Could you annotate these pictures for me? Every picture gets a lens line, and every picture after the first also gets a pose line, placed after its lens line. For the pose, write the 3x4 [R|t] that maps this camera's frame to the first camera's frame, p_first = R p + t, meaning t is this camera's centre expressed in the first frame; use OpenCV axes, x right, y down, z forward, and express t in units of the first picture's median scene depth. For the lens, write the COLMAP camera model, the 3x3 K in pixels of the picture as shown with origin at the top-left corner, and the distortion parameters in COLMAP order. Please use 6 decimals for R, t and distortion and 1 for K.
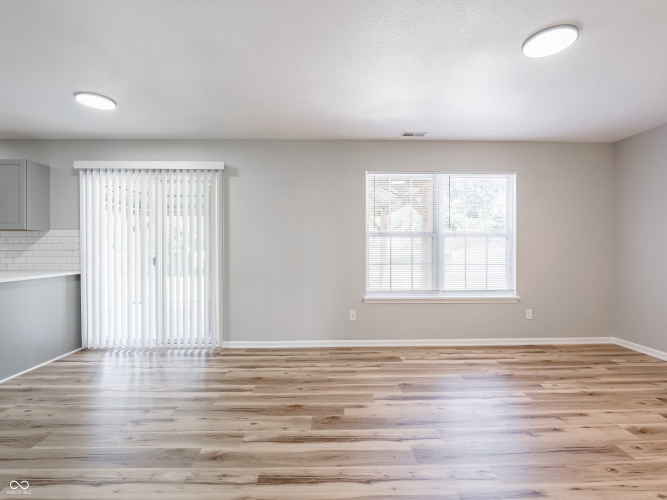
lens RADIAL K [[331.4, 0, 327.0], [0, 331.4, 248.4], [0, 0, 1]] dist [-0.014809, 0.002706]
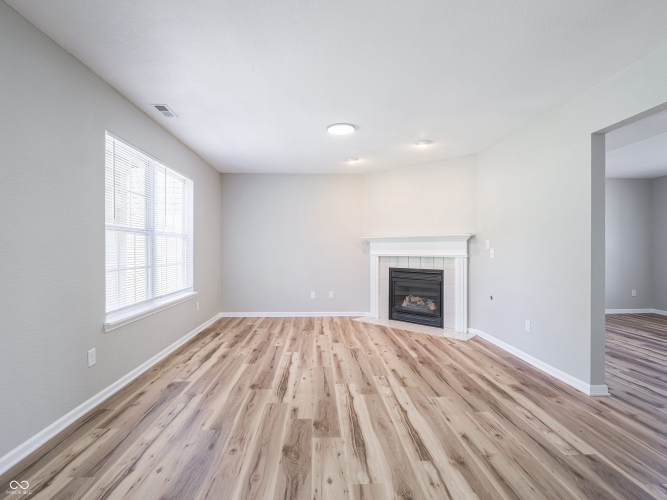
lens RADIAL K [[331.4, 0, 334.9], [0, 331.4, 246.6], [0, 0, 1]] dist [-0.014809, 0.002706]
pose [[-0.040945, 0.010028, 0.999111, -0.737446], [-0.001350, 0.999948, -0.010092, 0.004844], [-0.999160, -0.001762, -0.040930, 0.770882]]
